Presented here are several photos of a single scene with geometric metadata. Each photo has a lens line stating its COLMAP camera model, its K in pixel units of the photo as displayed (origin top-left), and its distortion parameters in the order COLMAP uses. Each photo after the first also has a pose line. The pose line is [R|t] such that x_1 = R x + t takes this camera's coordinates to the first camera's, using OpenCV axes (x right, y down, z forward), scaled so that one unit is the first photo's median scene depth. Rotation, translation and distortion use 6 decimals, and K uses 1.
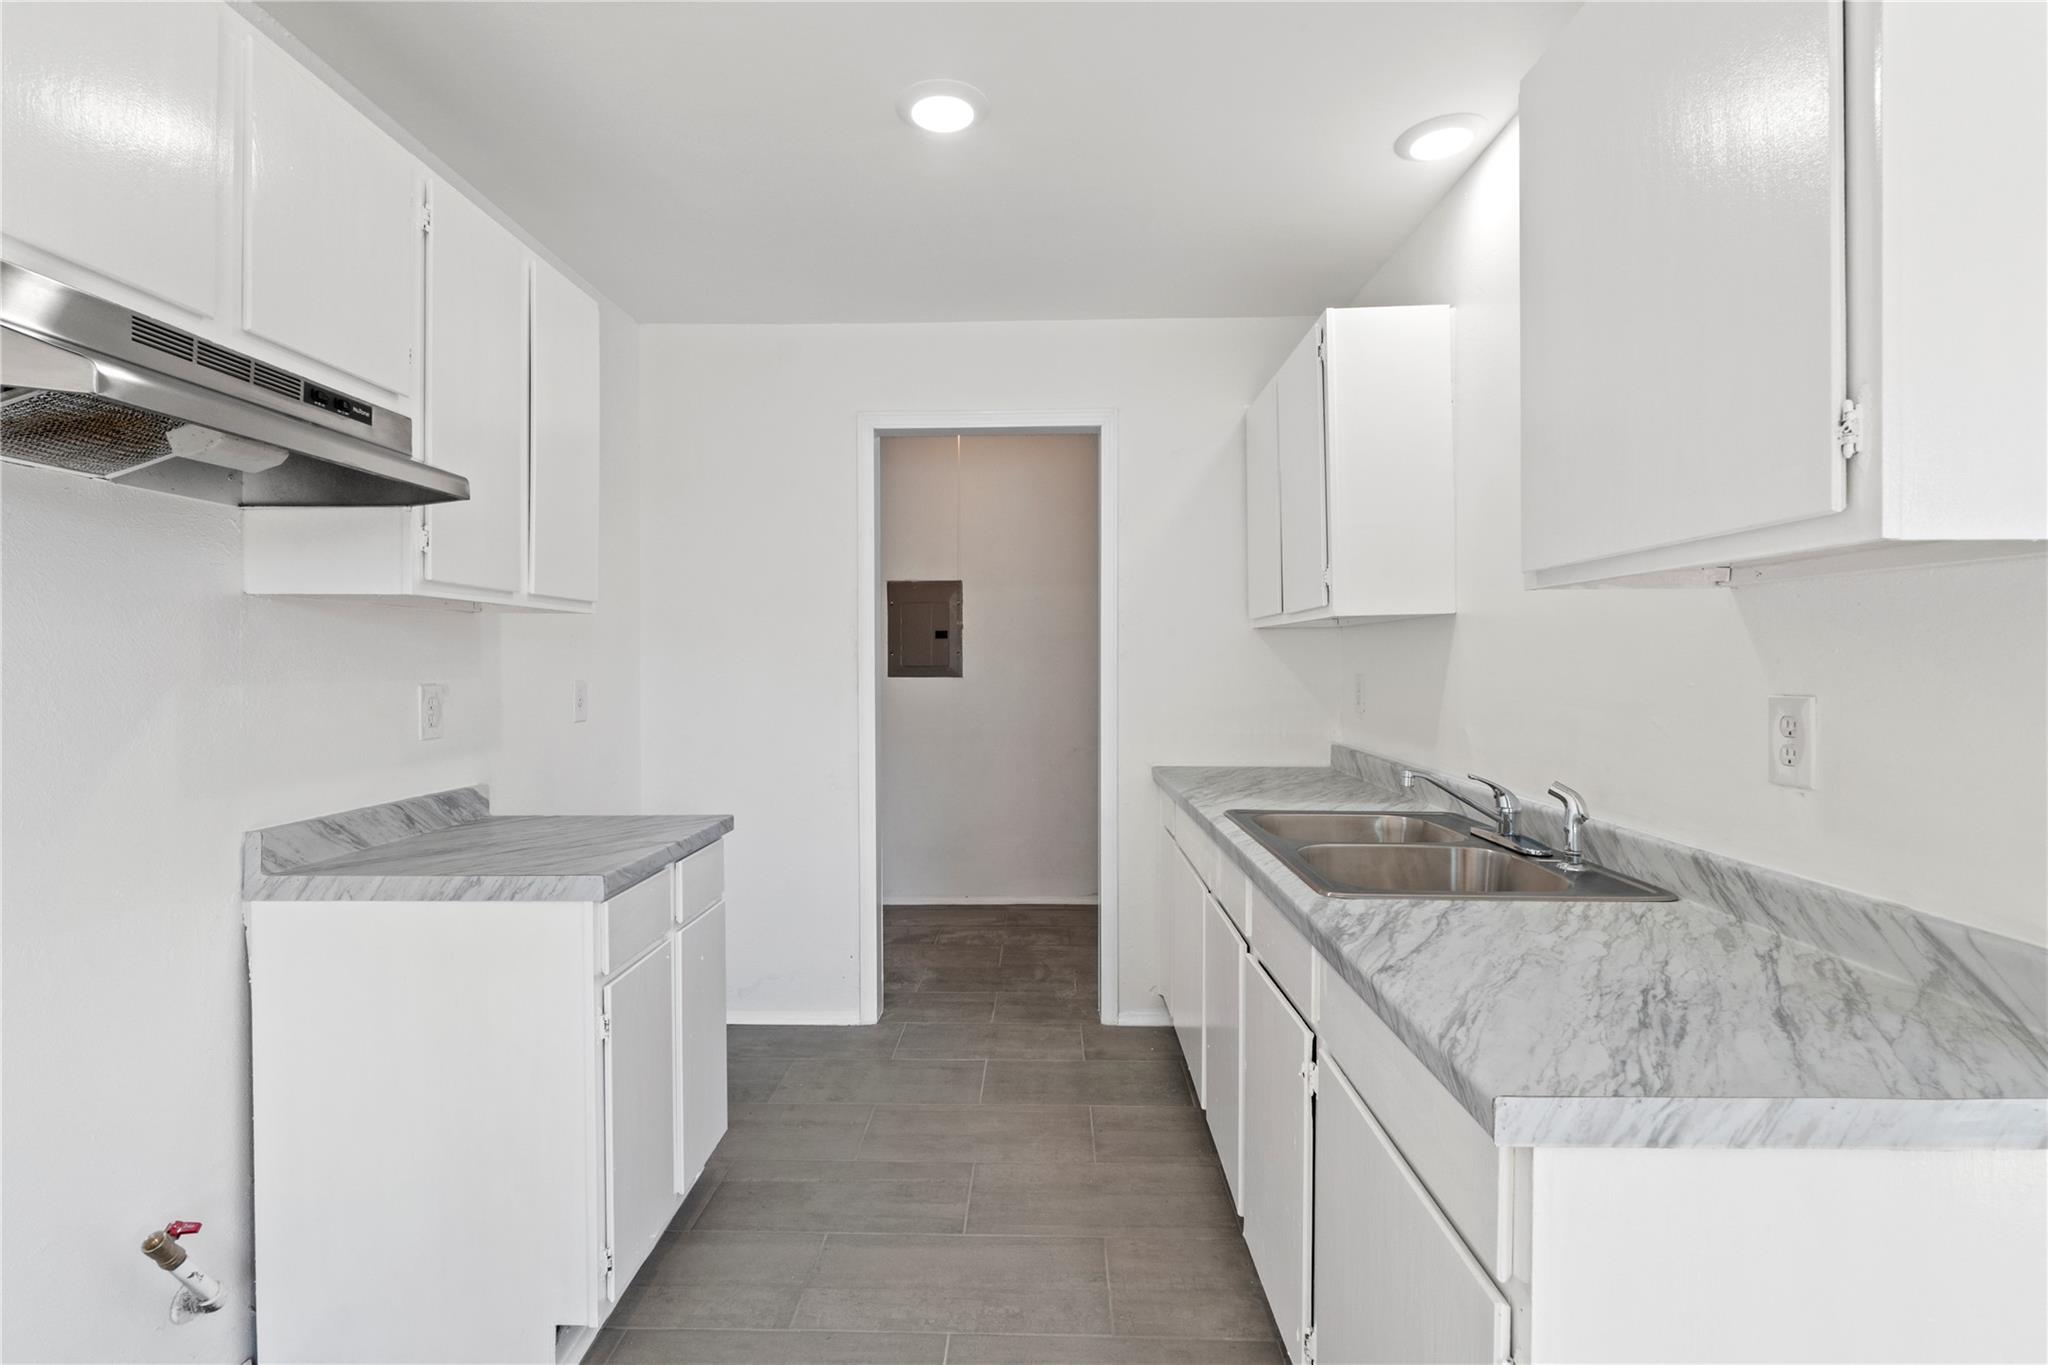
lens RADIAL K [[963.0, 0, 1012.4], [0, 963.0, 667.4], [0, 0, 1]] dist [-0.004892, 0.000459]
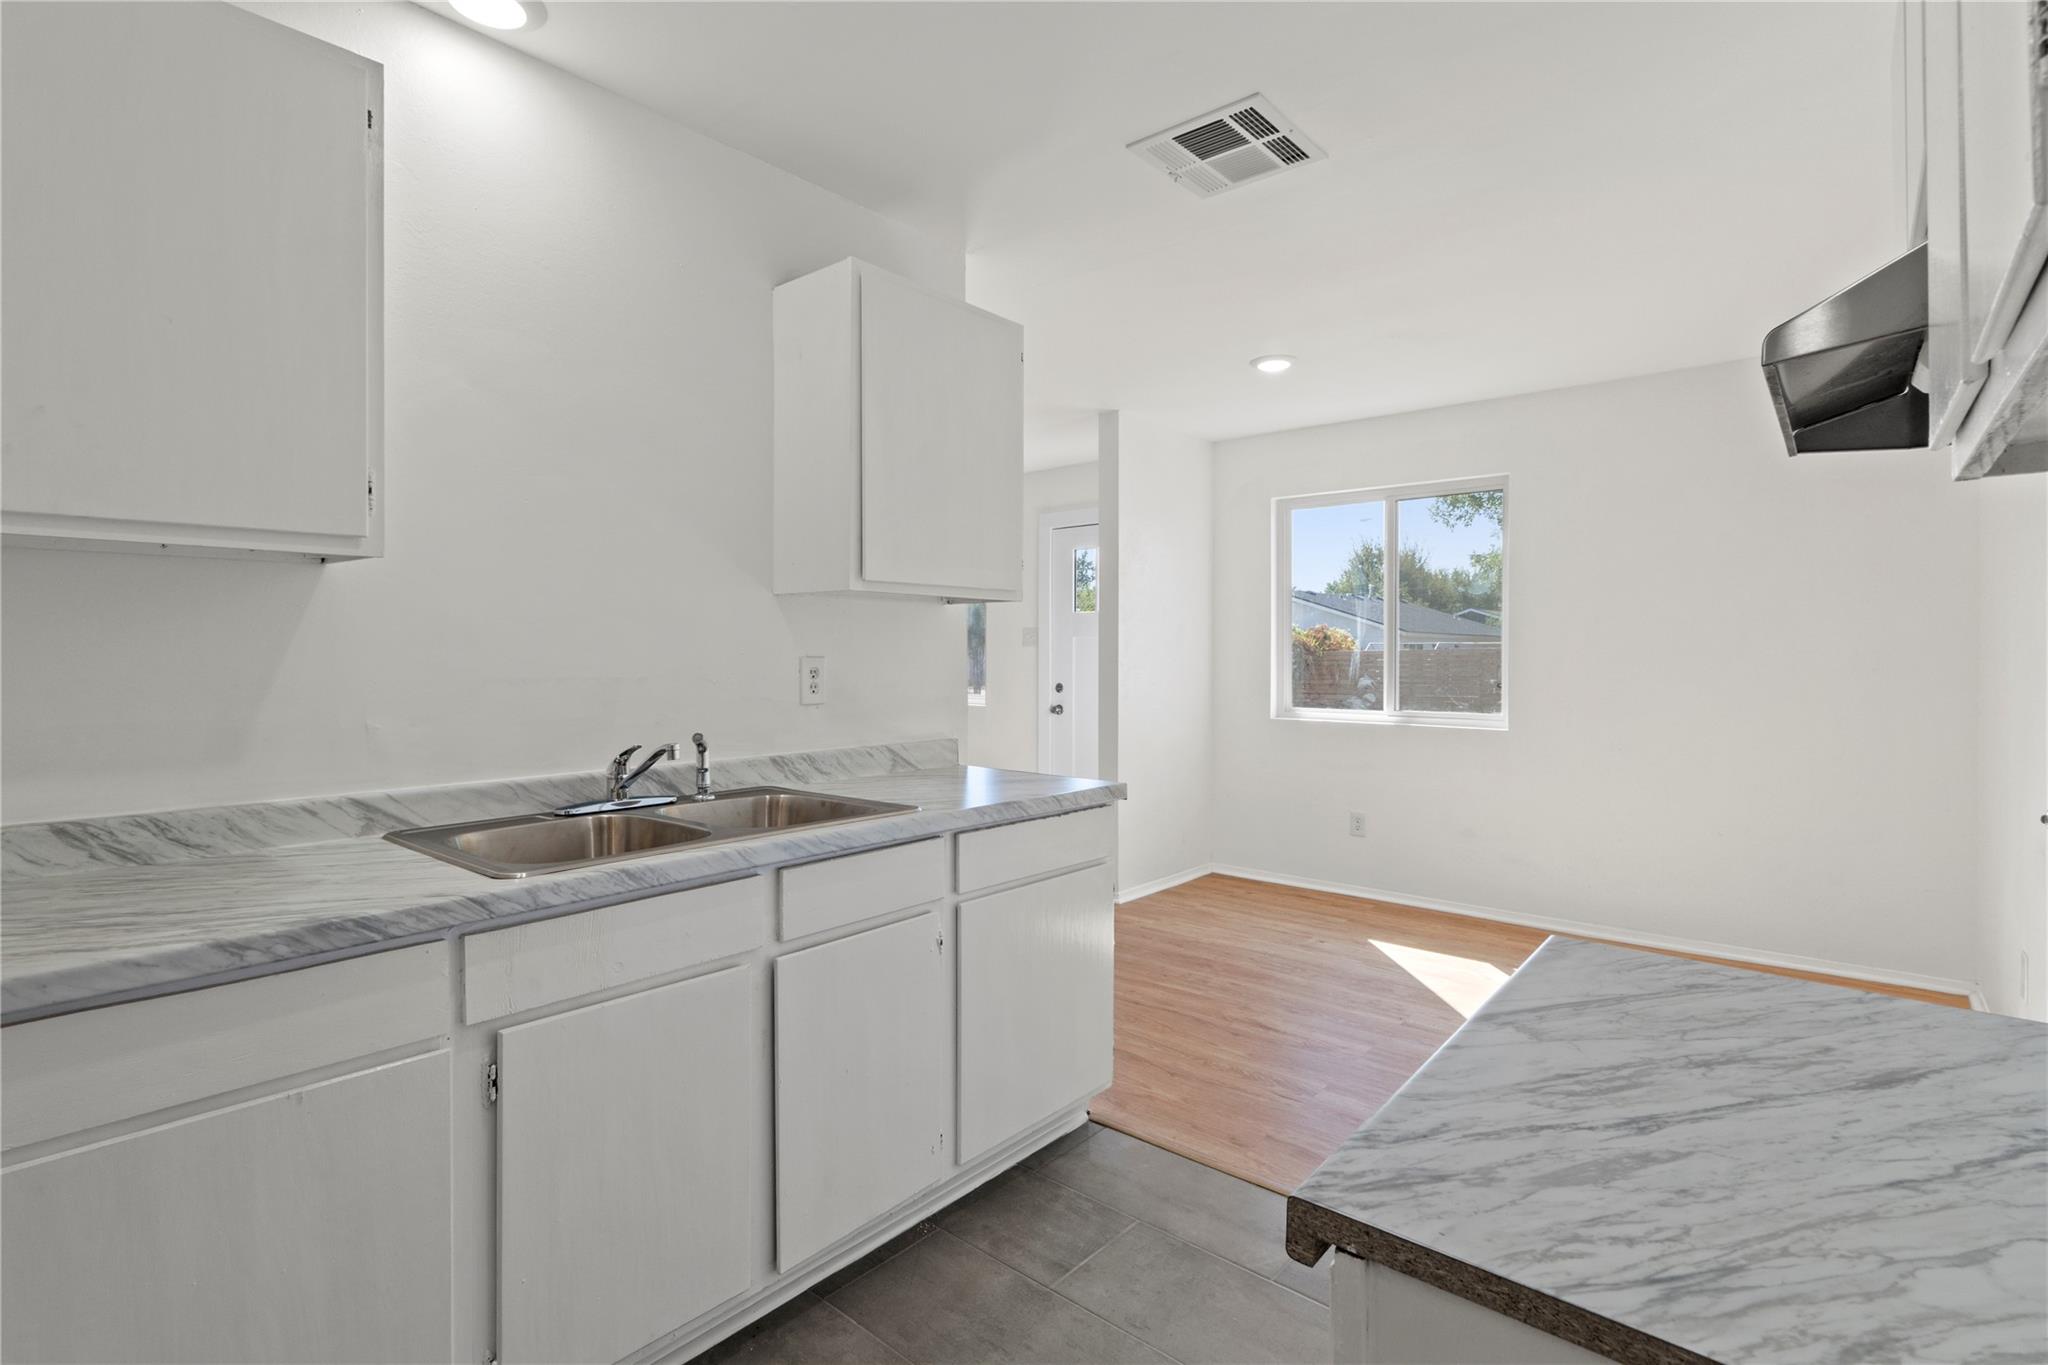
lens RADIAL K [[963.0, 0, 1005.4], [0, 963.0, 660.0], [0, 0, 1]] dist [-0.004892, 0.000459]
pose [[-0.766362, 0.001070, 0.642408, -0.555640], [0.011290, 0.999867, 0.011802, 0.012646], [-0.642309, 0.016297, -0.766272, 1.731093]]
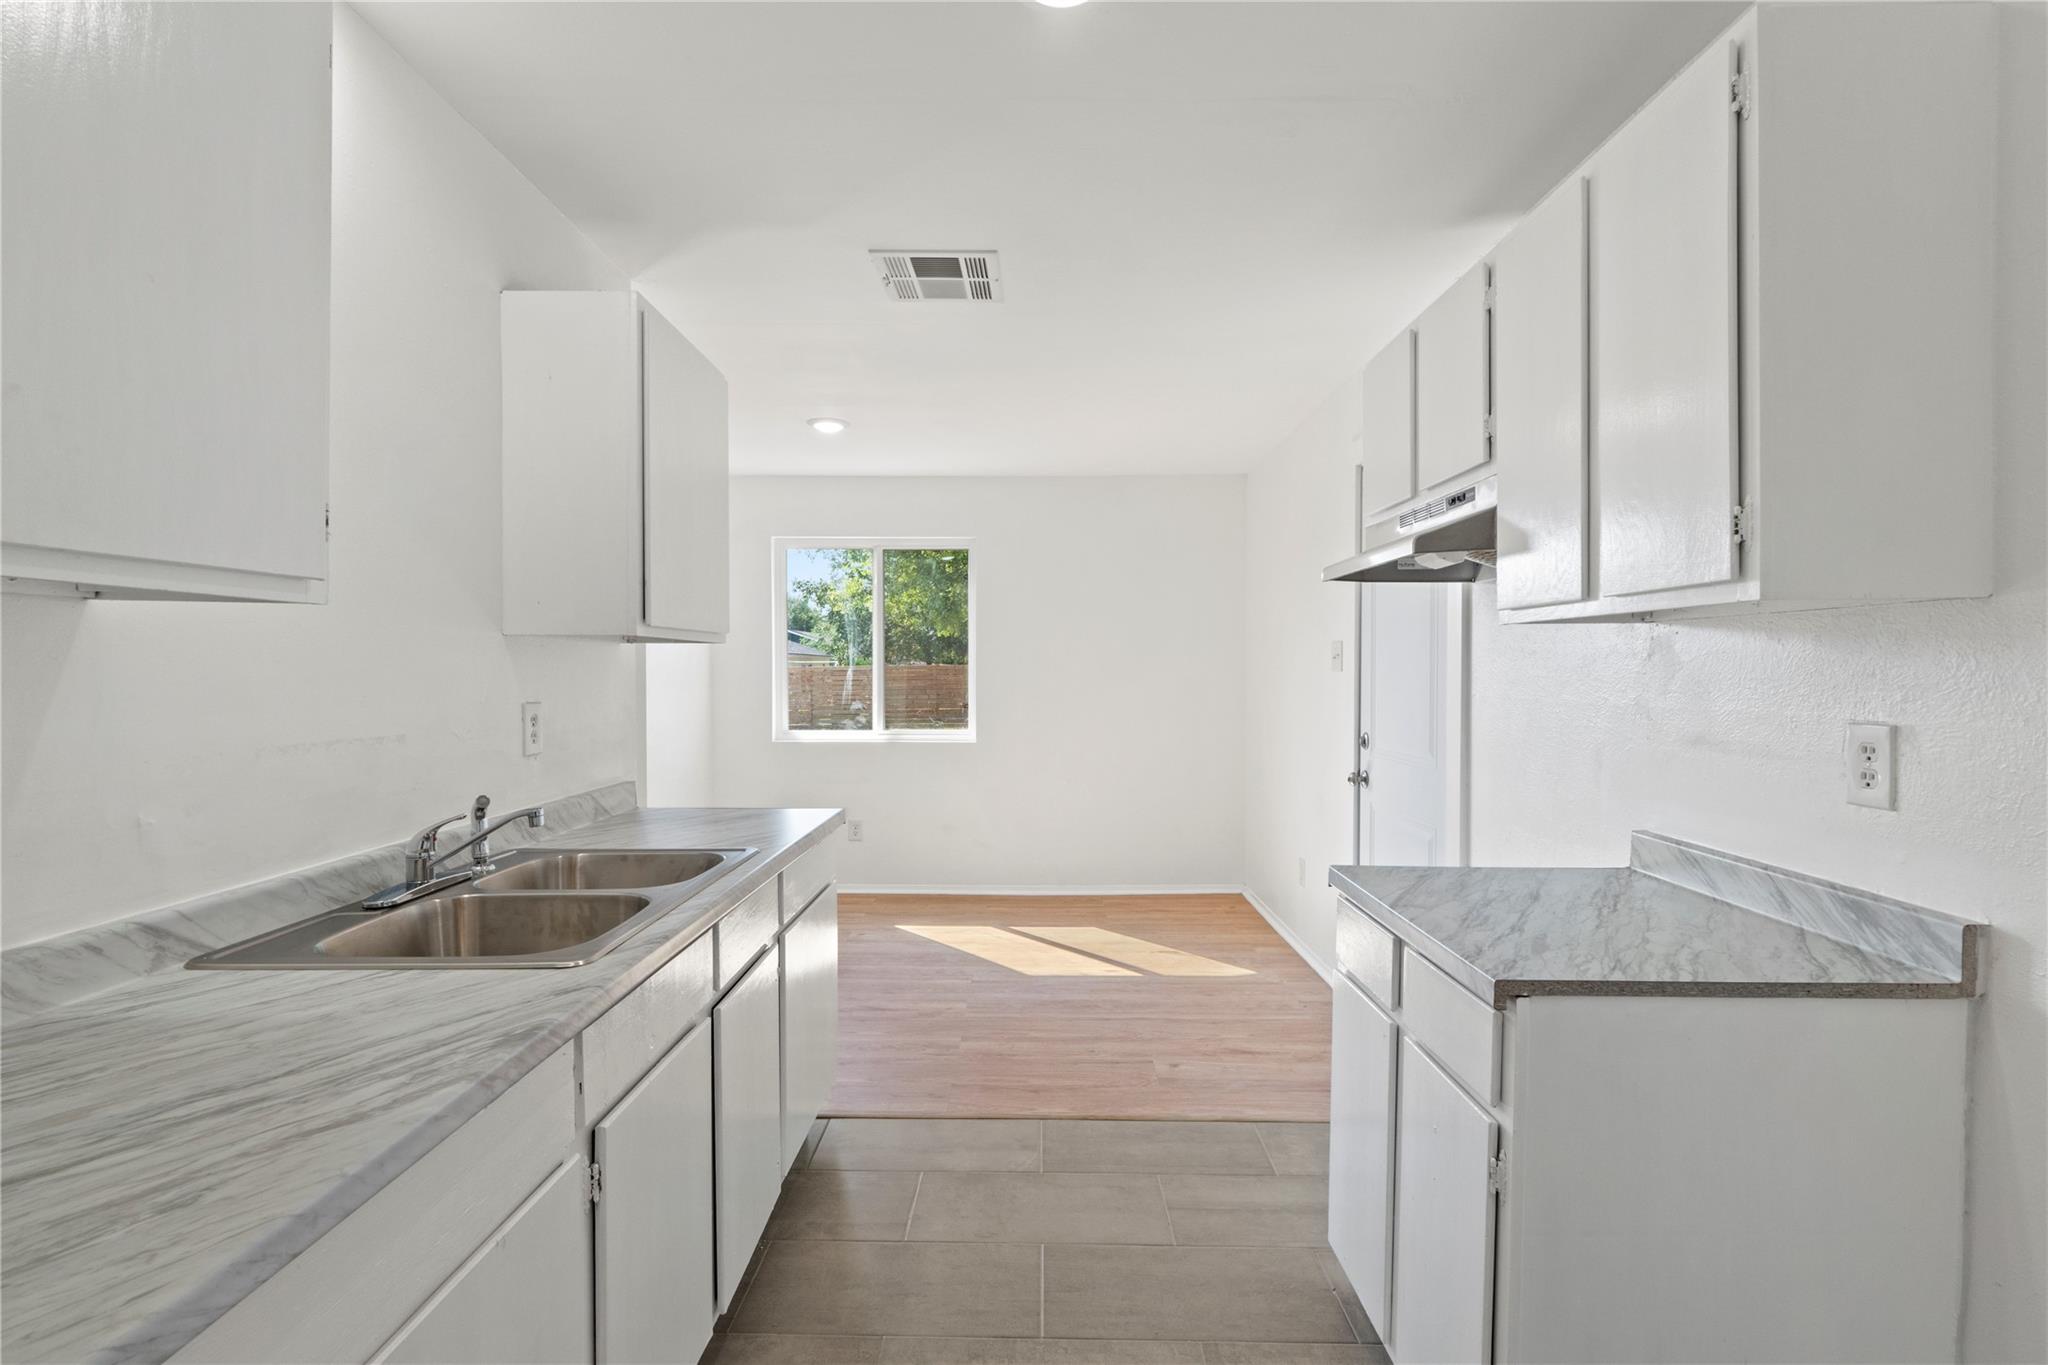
lens RADIAL K [[963.0, 0, 1005.1], [0, 963.0, 682.3], [0, 0, 1]] dist [-0.004892, 0.000459]
pose [[-0.999981, 0.005272, 0.003189, -0.035149], [0.005352, 0.999656, 0.025664, -0.038132], [-0.003053, 0.025681, -0.999666, 2.136997]]
